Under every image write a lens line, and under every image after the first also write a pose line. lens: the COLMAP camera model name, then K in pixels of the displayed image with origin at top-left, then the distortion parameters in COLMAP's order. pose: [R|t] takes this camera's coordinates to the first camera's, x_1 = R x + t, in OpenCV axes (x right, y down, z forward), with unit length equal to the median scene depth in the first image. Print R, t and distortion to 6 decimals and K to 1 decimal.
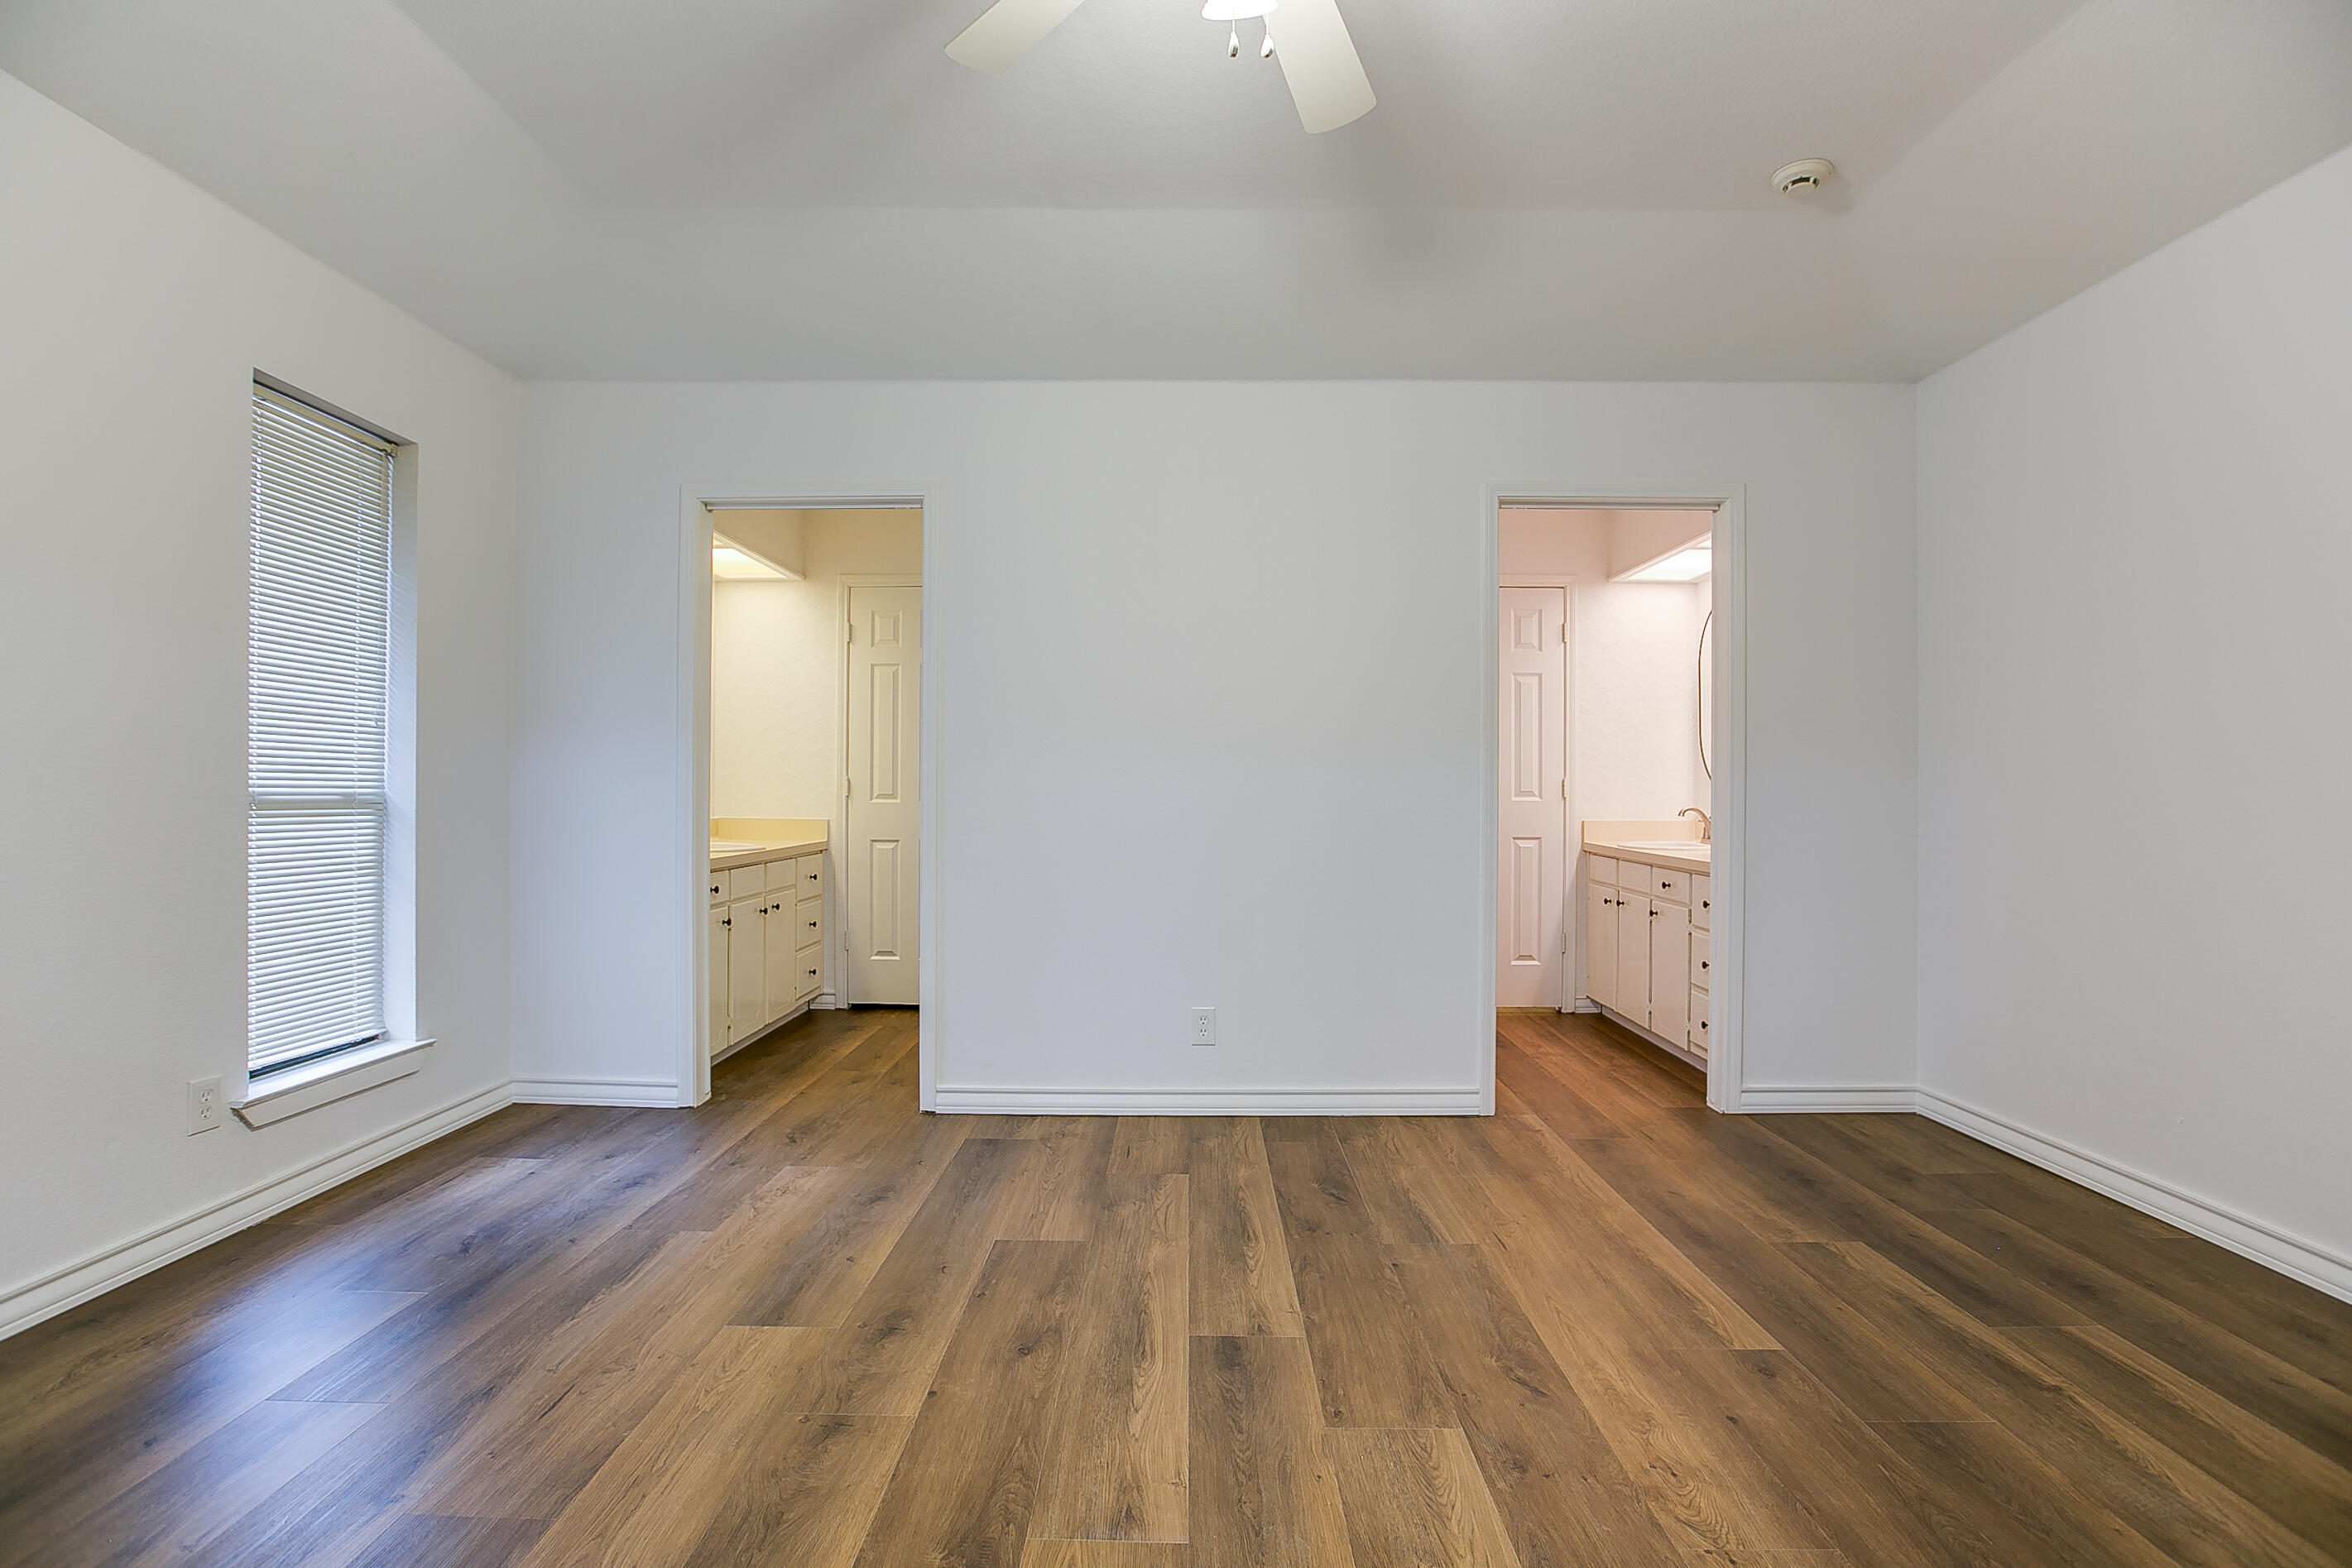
lens RADIAL K [[1086.2, 0, 1172.8], [0, 1086.2, 768.0], [0, 0, 1]] dist [-0.025829, 0.006713]
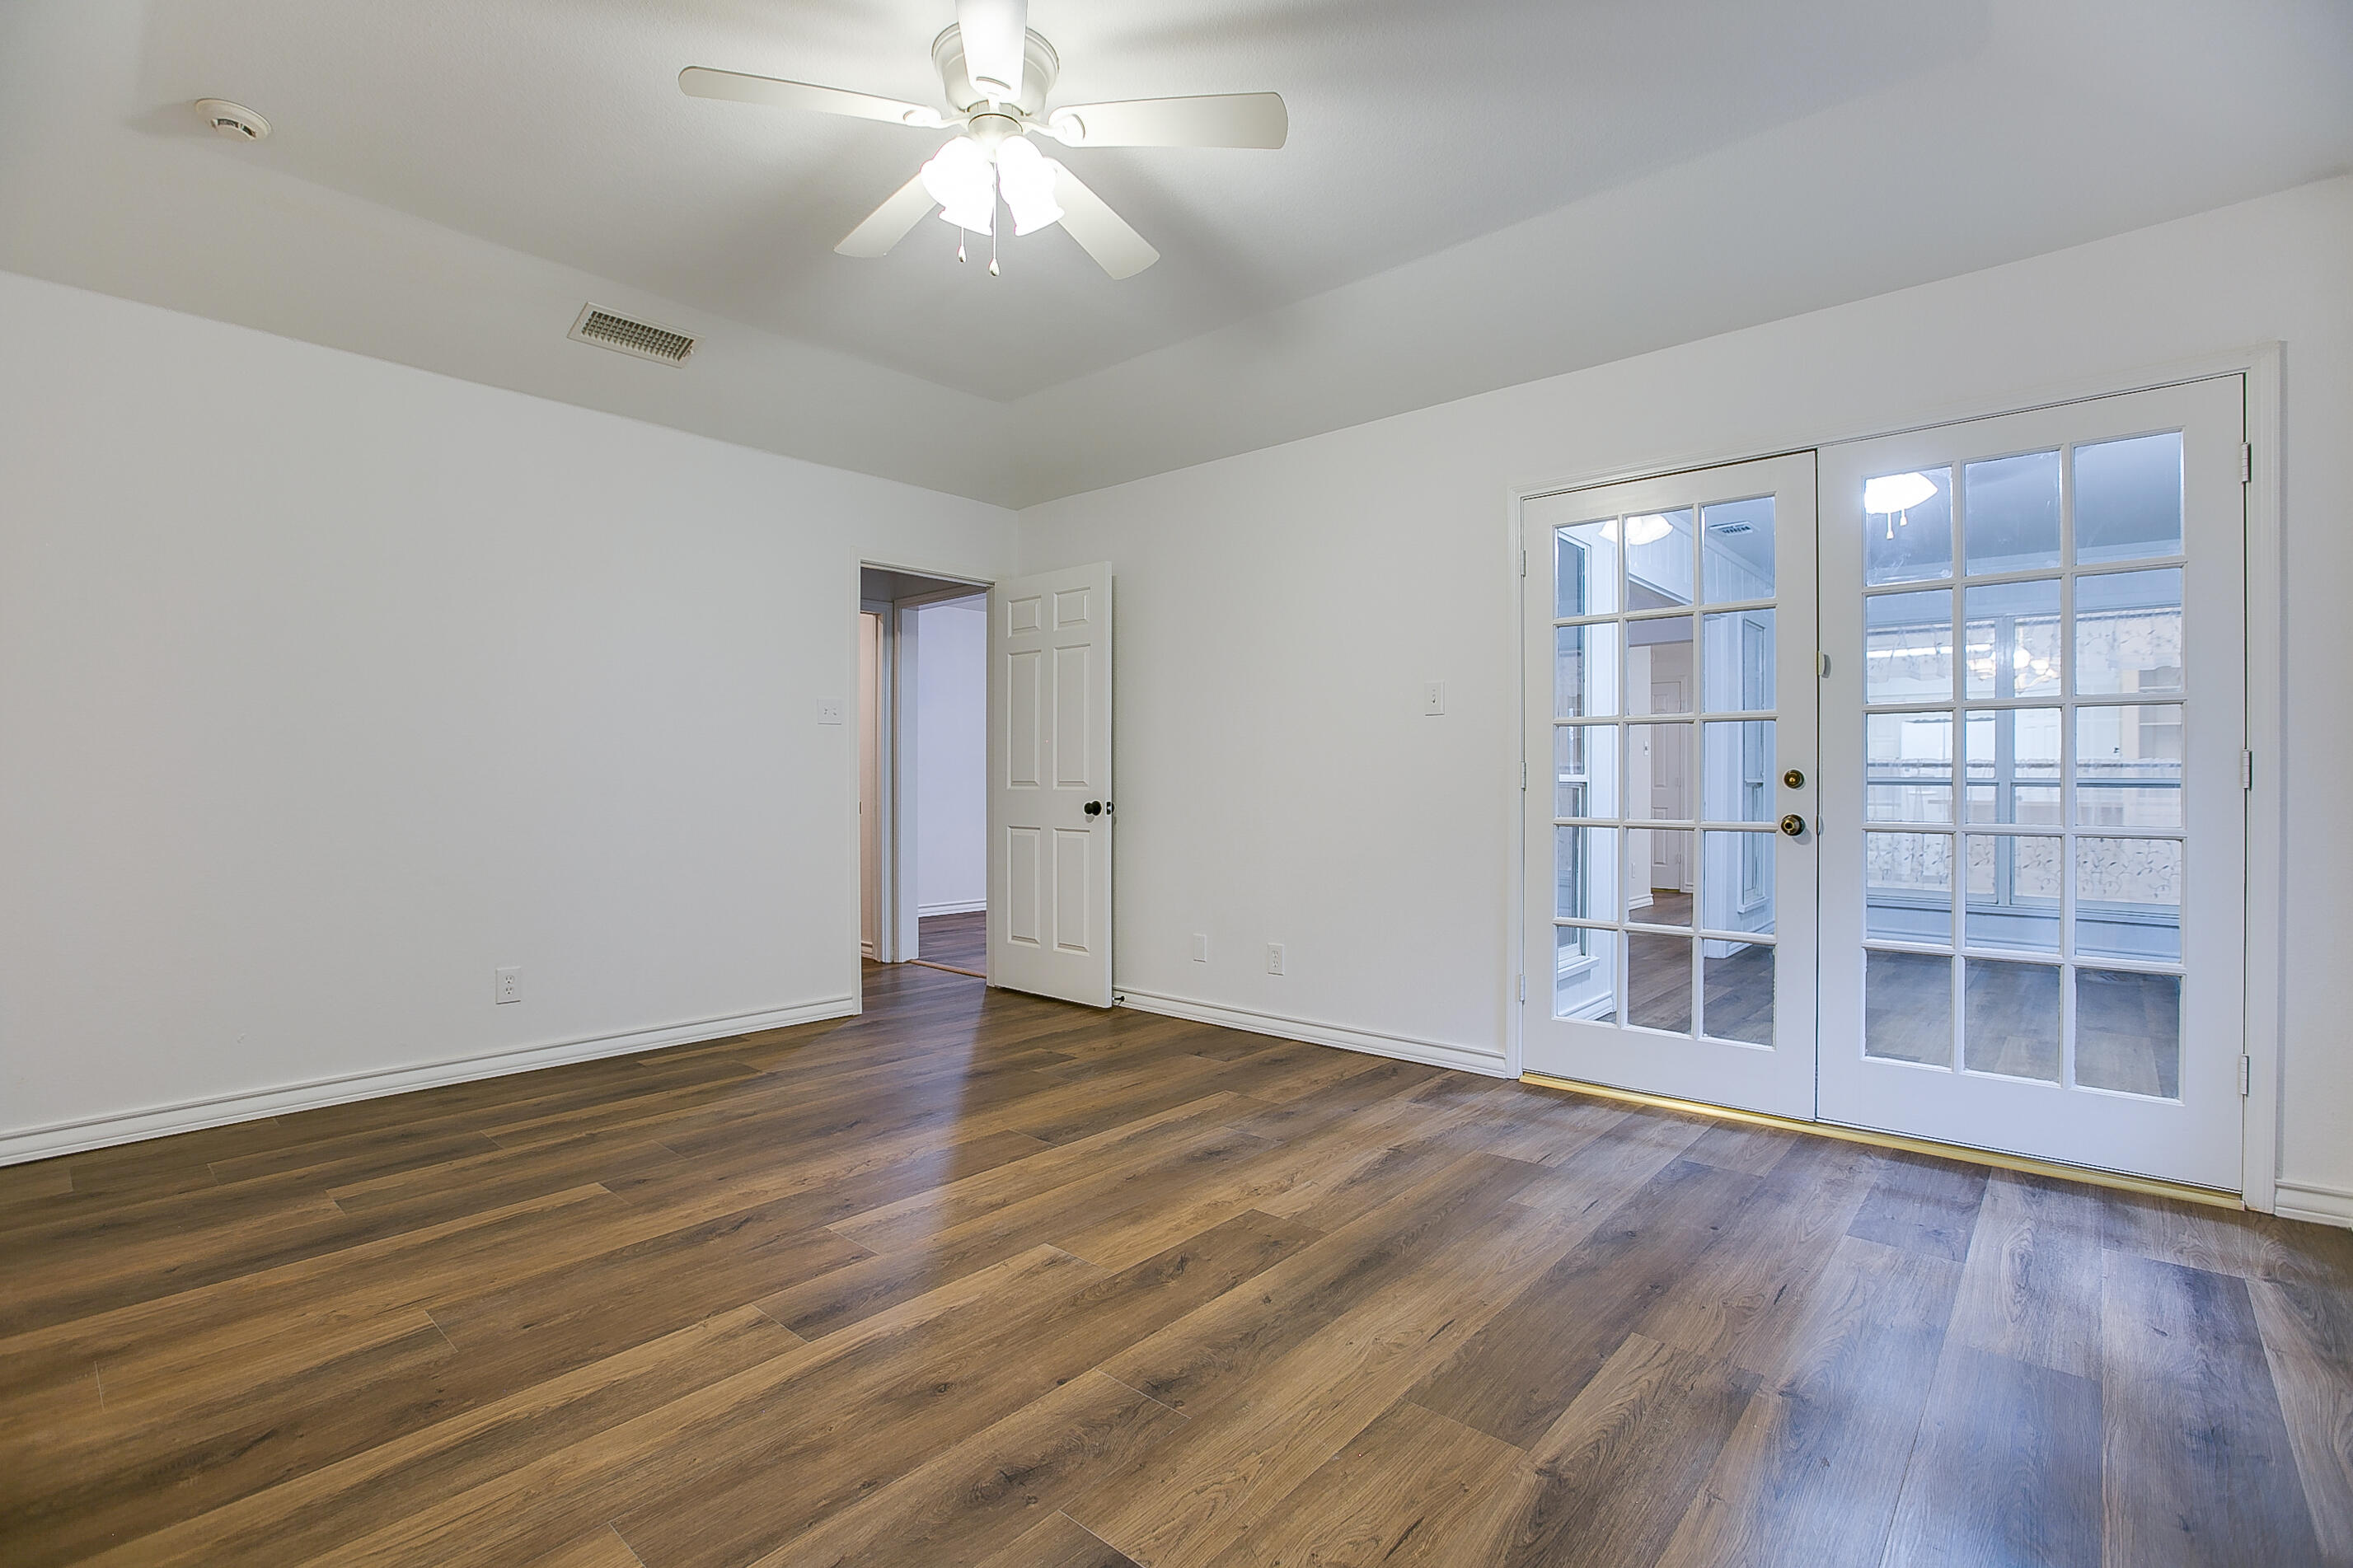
lens RADIAL K [[1086.6, 0, 1157.0], [0, 1086.6, 785.1], [0, 0, 1]] dist [-0.025829, 0.006713]
pose [[-0.751655, -0.008523, 0.659501, -0.721803], [-0.014986, 0.999879, -0.004159, 0.025106], [-0.659386, -0.013009, -0.751692, 1.300941]]
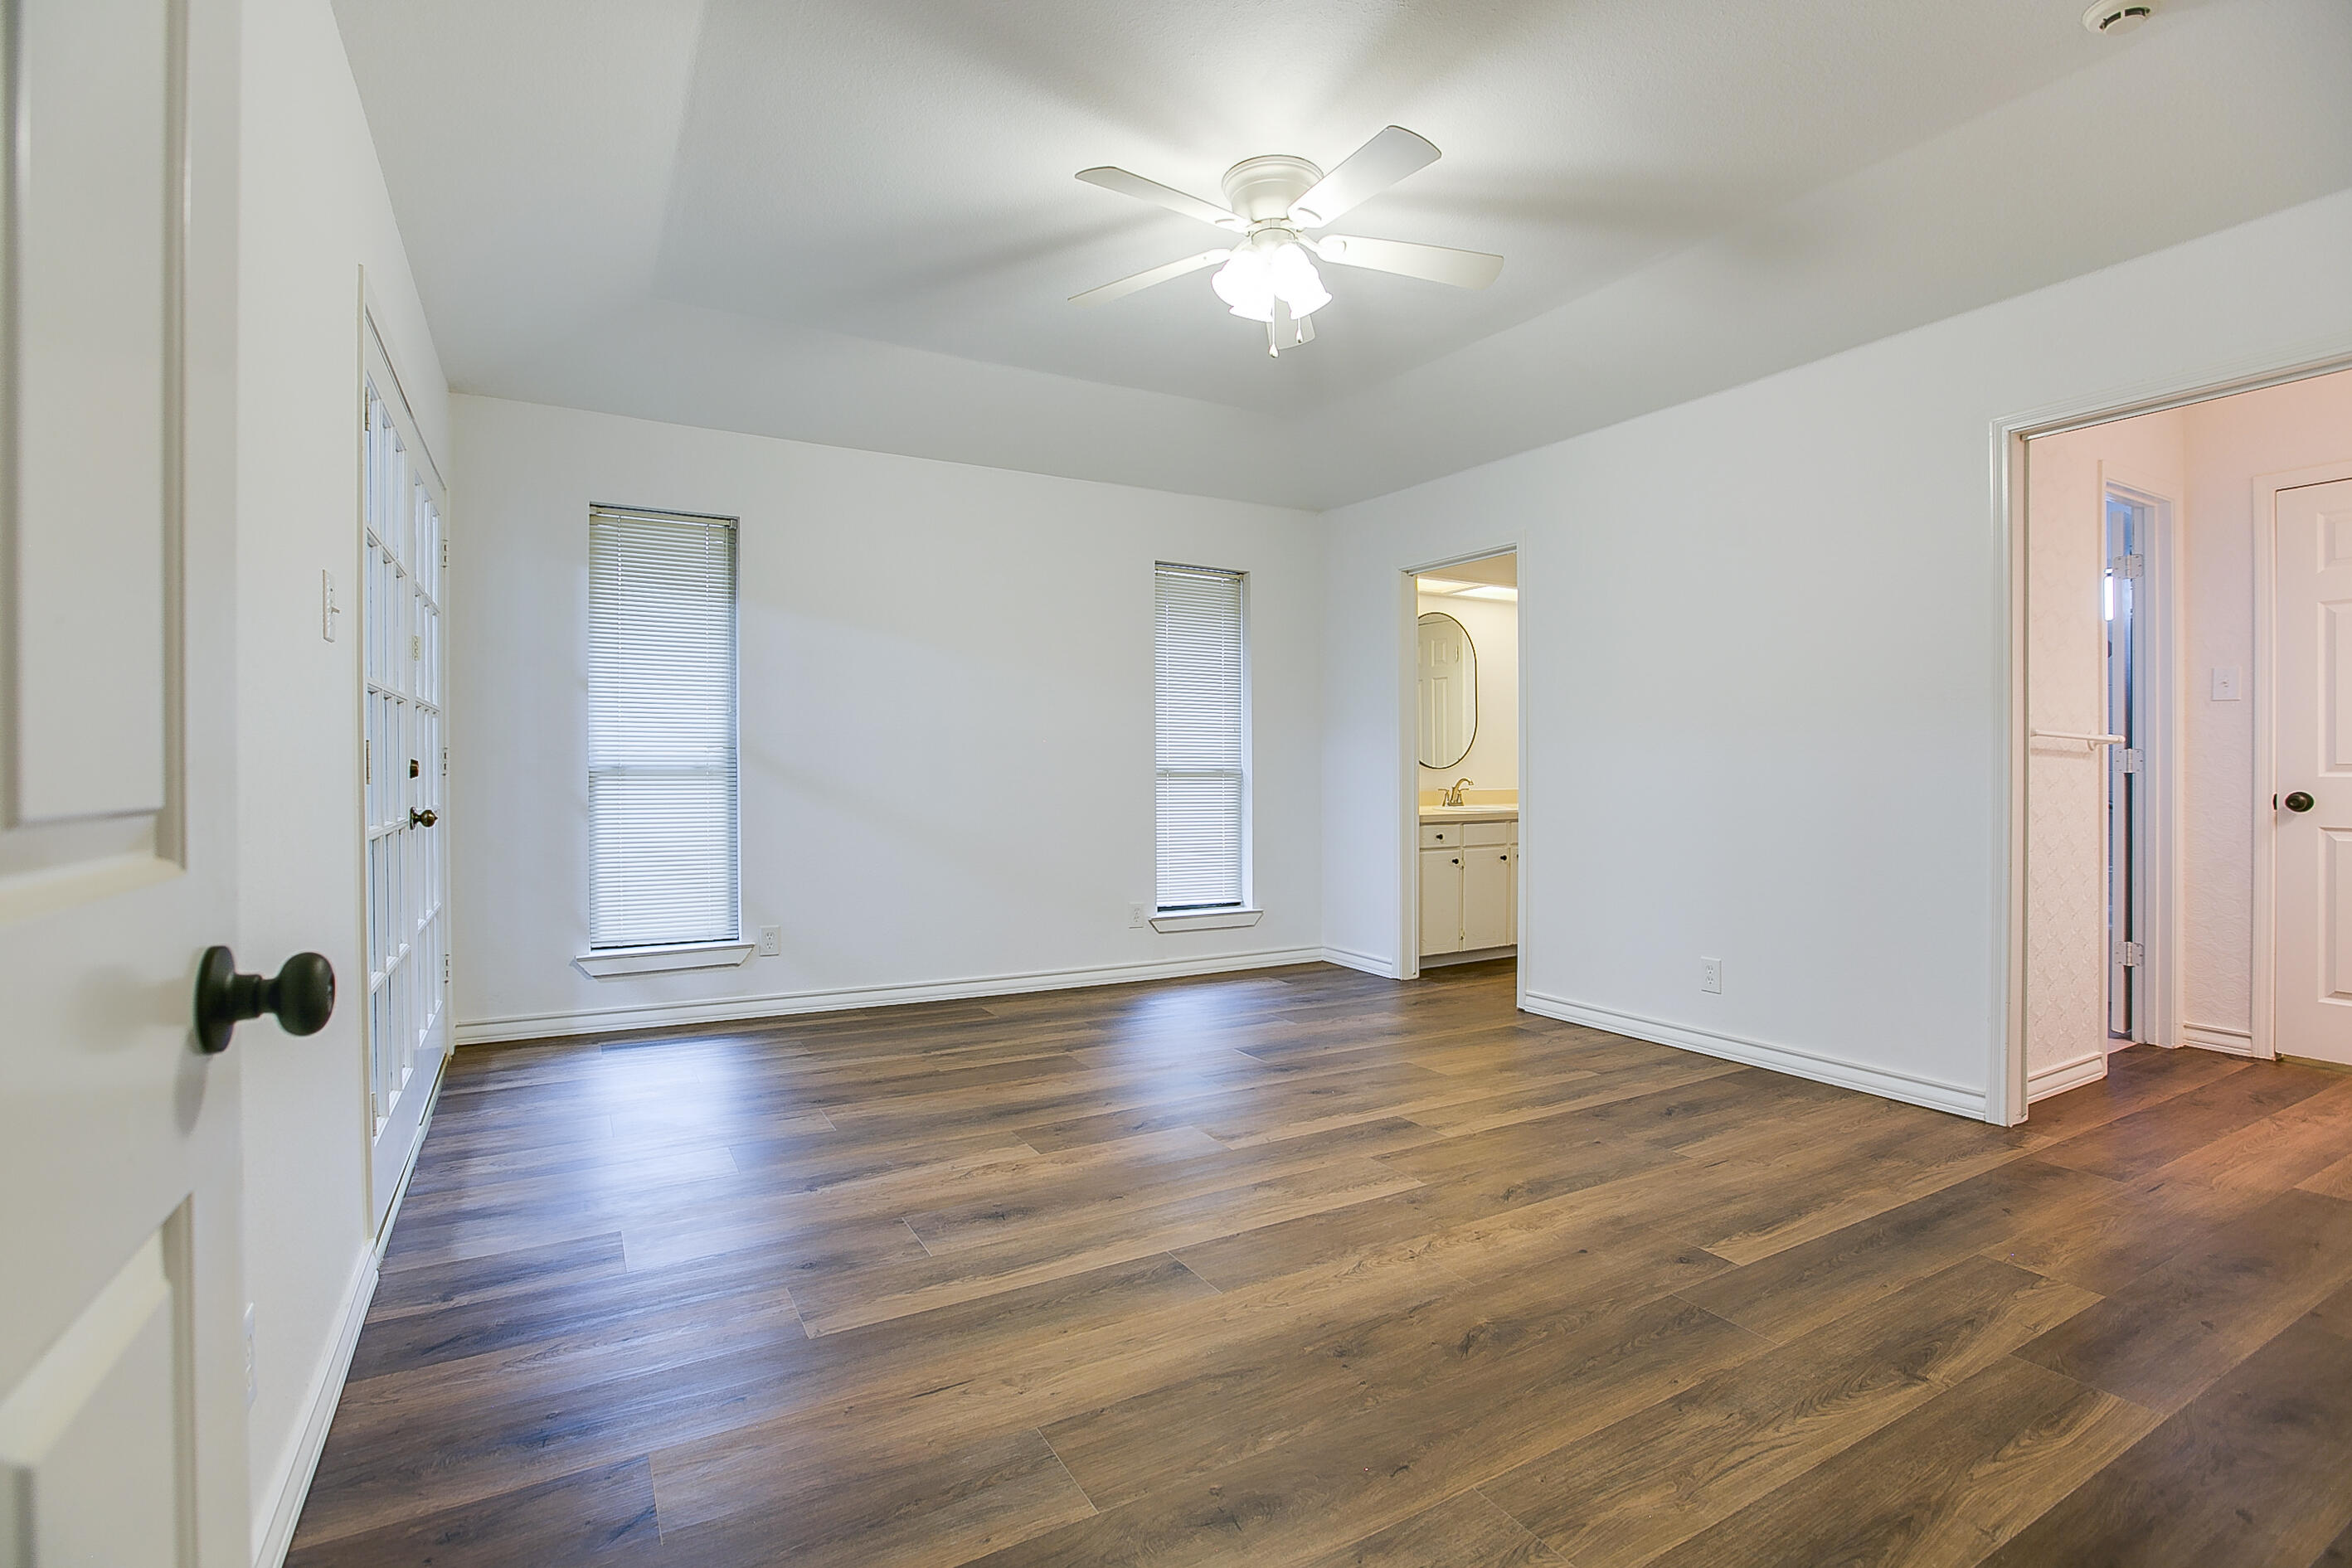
lens RADIAL K [[1086.2, 0, 1178.9], [0, 1086.2, 772.2], [0, 0, 1]] dist [-0.025829, 0.006713]
pose [[0.514614, 0.000795, -0.857421, 1.014805], [0.018864, 0.999747, 0.012249, 0.006409], [0.857214, -0.022478, 0.514469, -0.049640]]
